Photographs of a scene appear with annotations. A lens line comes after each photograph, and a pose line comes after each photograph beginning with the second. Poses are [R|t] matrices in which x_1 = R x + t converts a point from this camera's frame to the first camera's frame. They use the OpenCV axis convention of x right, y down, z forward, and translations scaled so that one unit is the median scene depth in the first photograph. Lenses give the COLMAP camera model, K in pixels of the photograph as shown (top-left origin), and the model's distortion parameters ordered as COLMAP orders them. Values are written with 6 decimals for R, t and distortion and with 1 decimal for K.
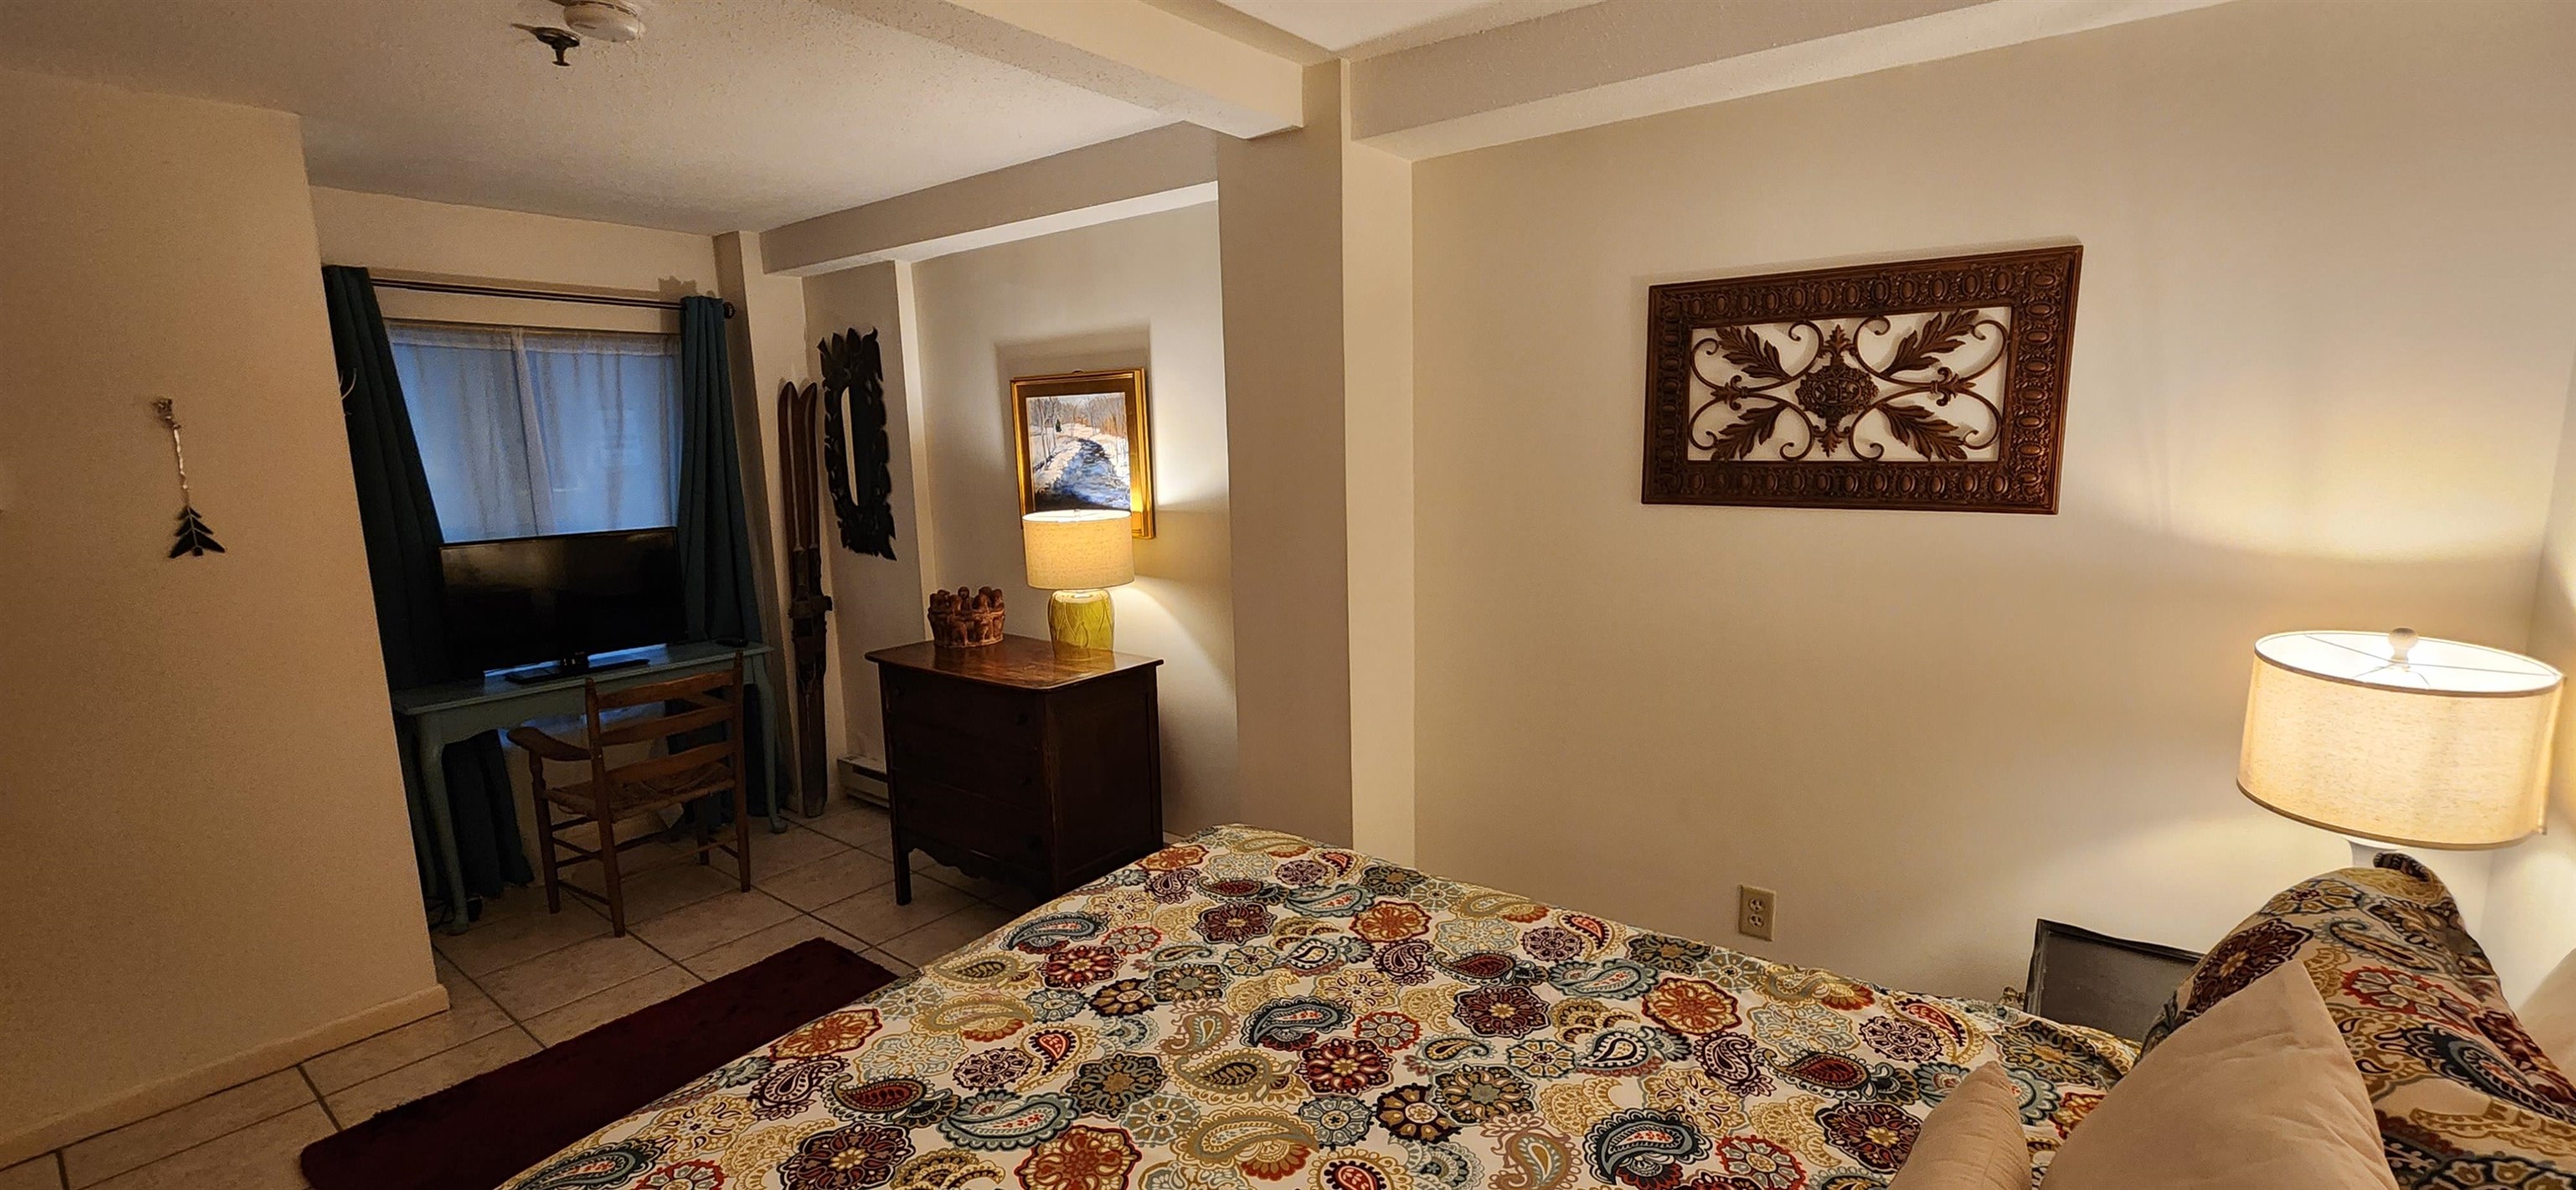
lens RADIAL K [[1055.3, 0, 1299.6], [0, 1055.3, 604.1], [0, 0, 1]] dist [0.004584, -0.002454]
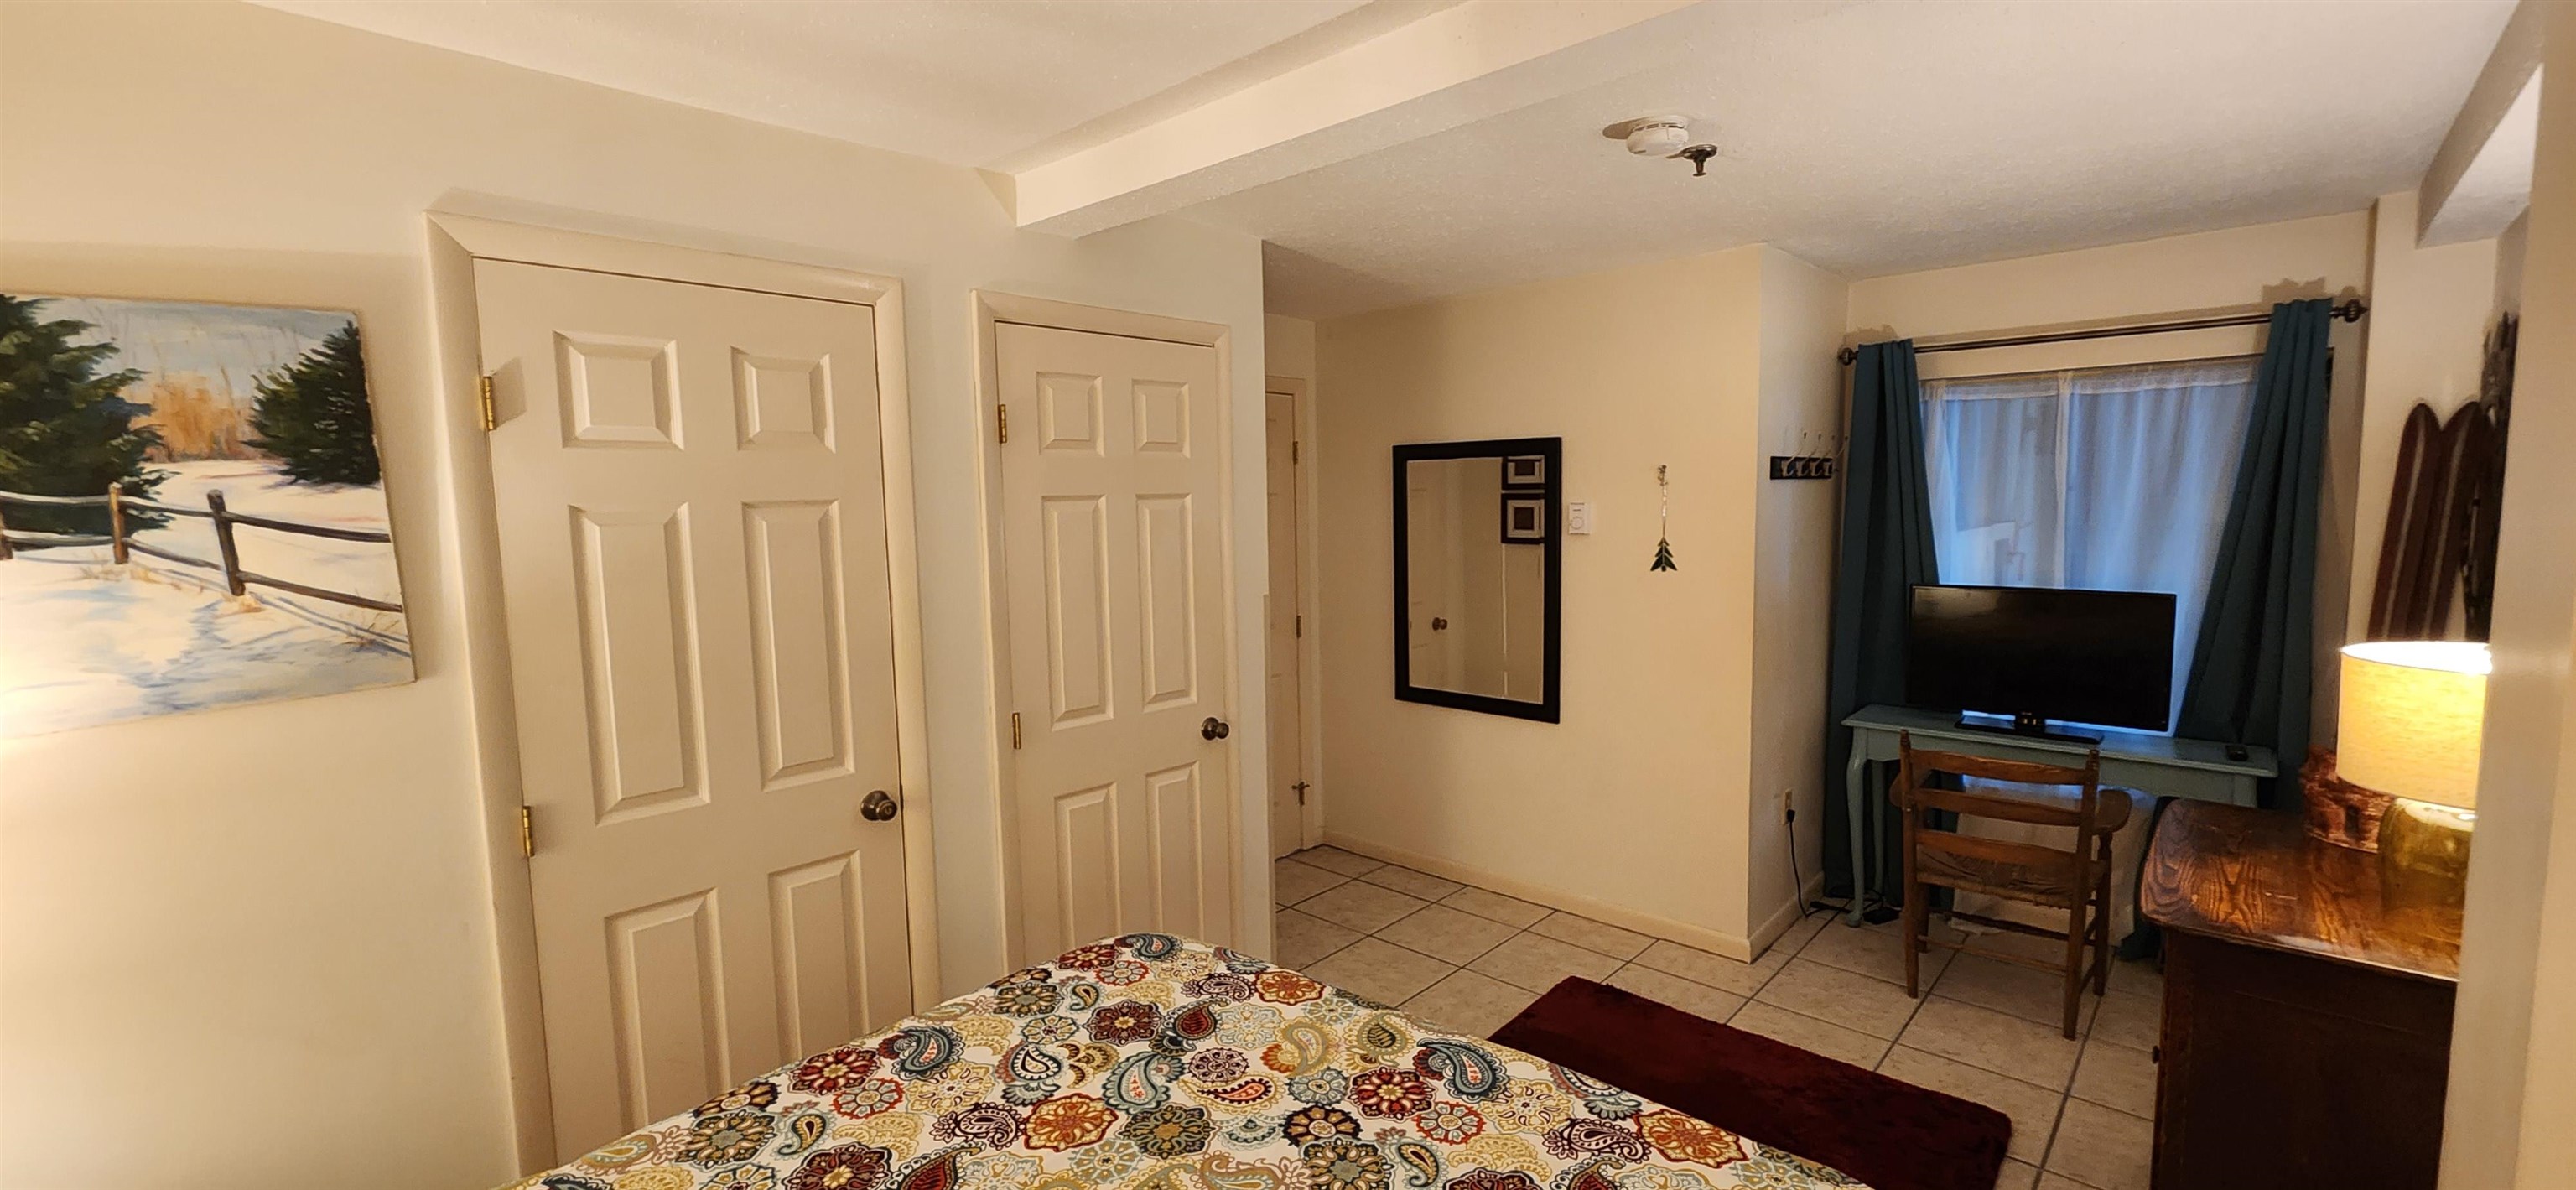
lens RADIAL K [[1055.3, 0, 1292.7], [0, 1055.3, 575.0], [0, 0, 1]] dist [0.004584, -0.002454]
pose [[-0.091770, 0.099911, -0.990755, 0.374119], [-0.137852, 0.984099, 0.112009, -0.110922], [0.986192, 0.146856, -0.076538, 0.503080]]
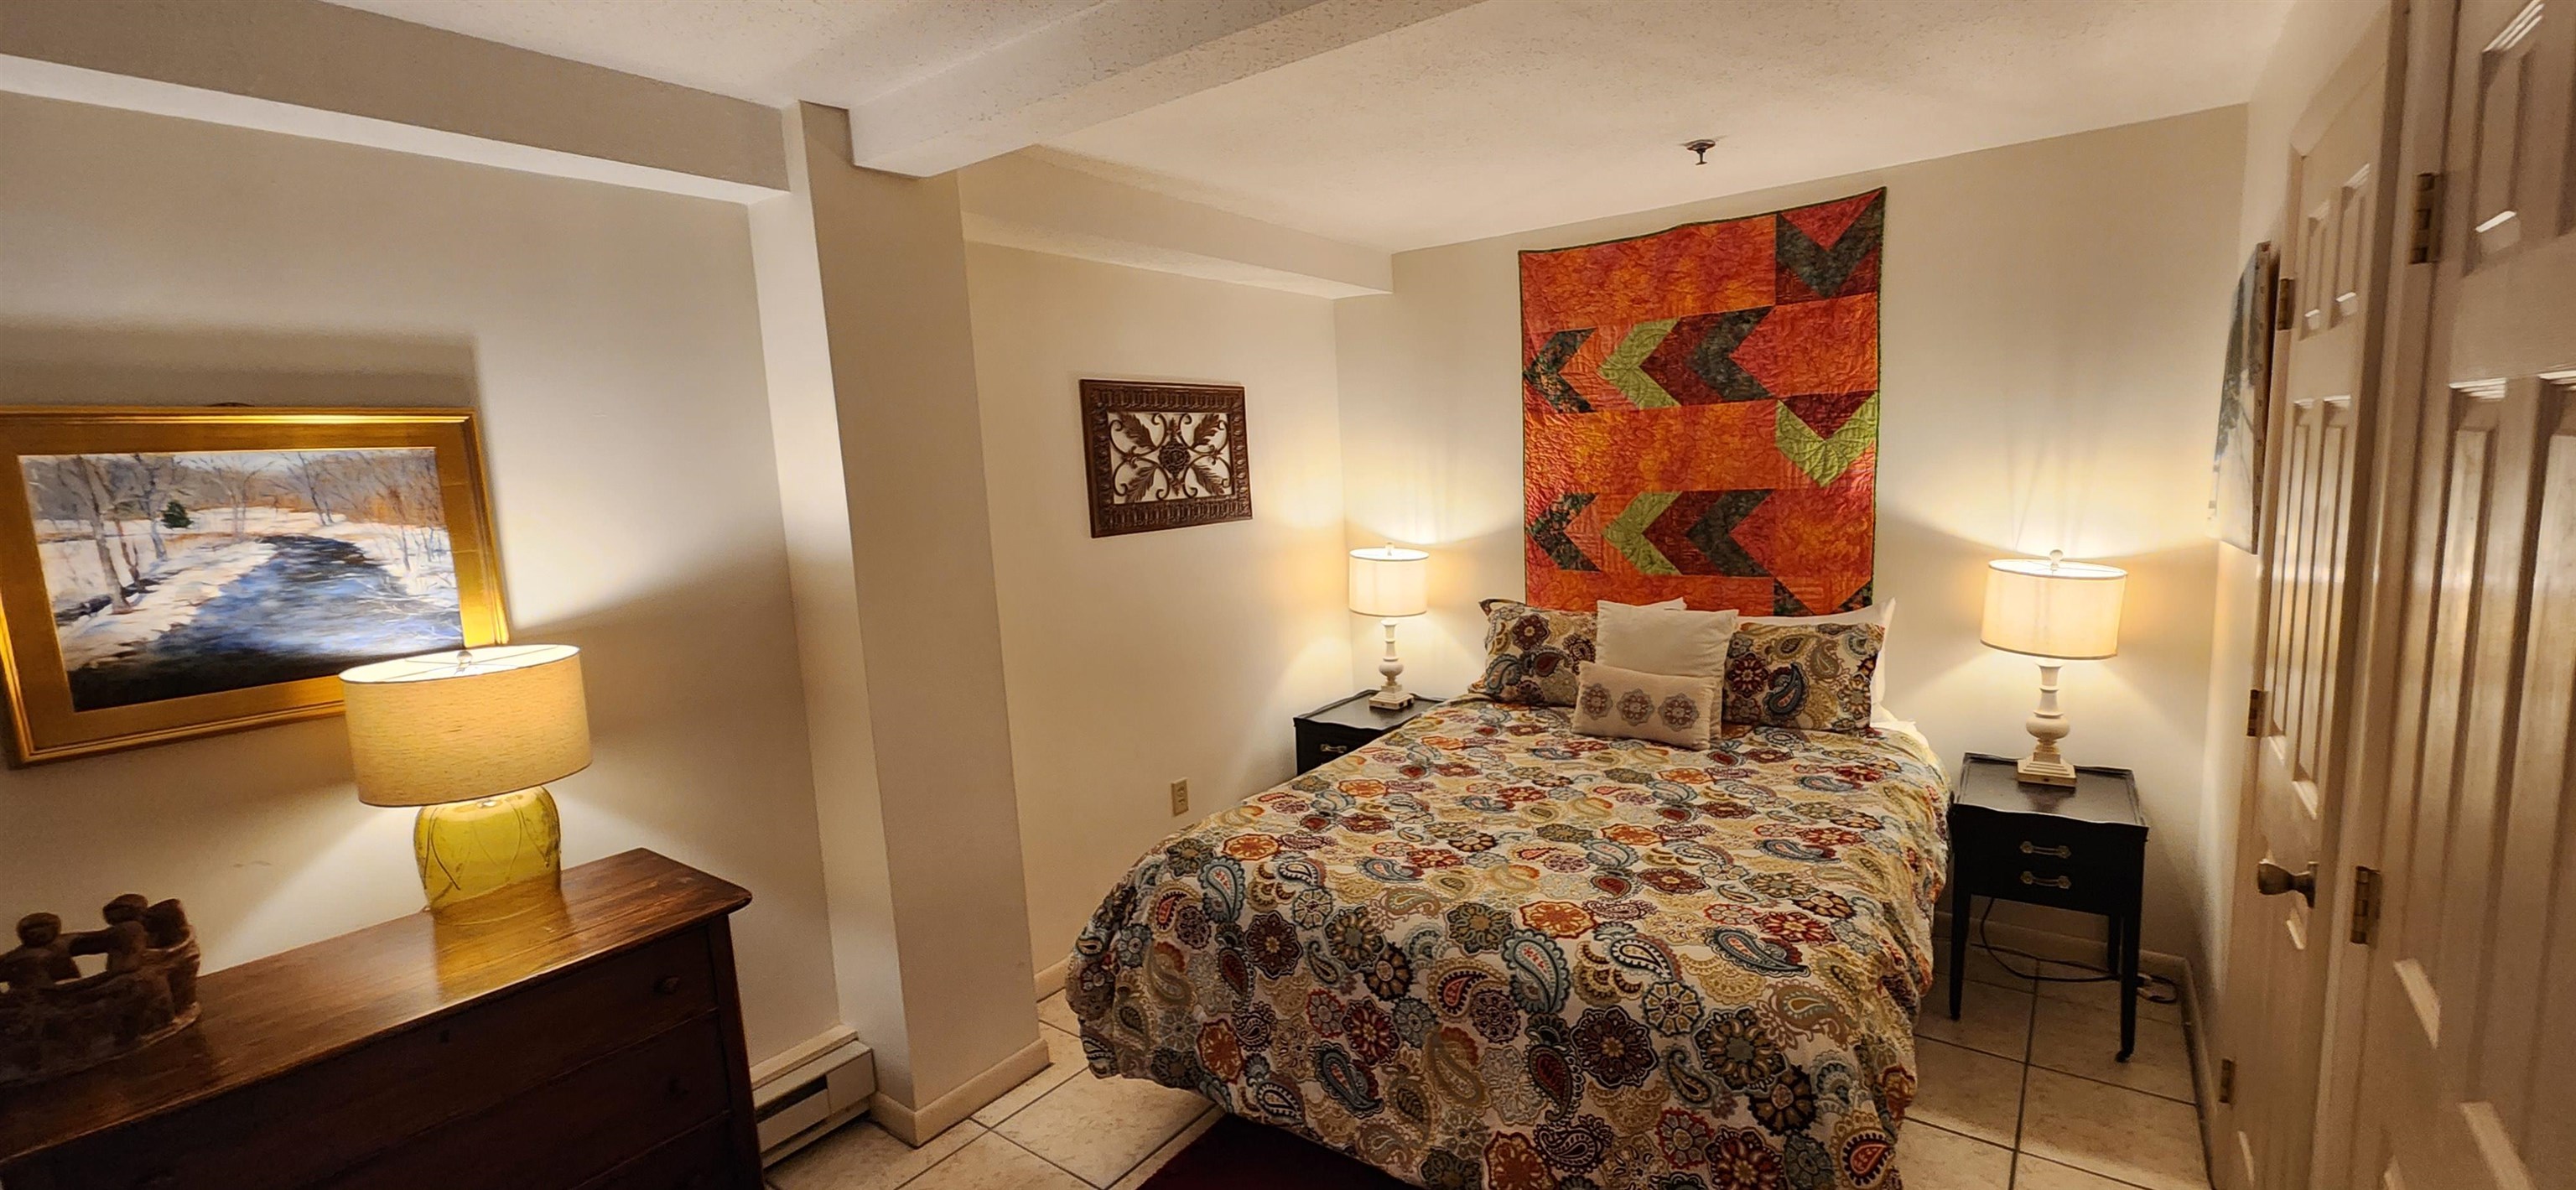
lens RADIAL K [[1055.3, 0, 1321.1], [0, 1055.3, 607.6], [0, 0, 1]] dist [0.004584, -0.002454]
pose [[-0.022487, -0.122657, 0.992194, -0.828945], [0.206993, 0.970369, 0.124650, -0.094080], [-0.978084, 0.208180, 0.003568, 0.586331]]
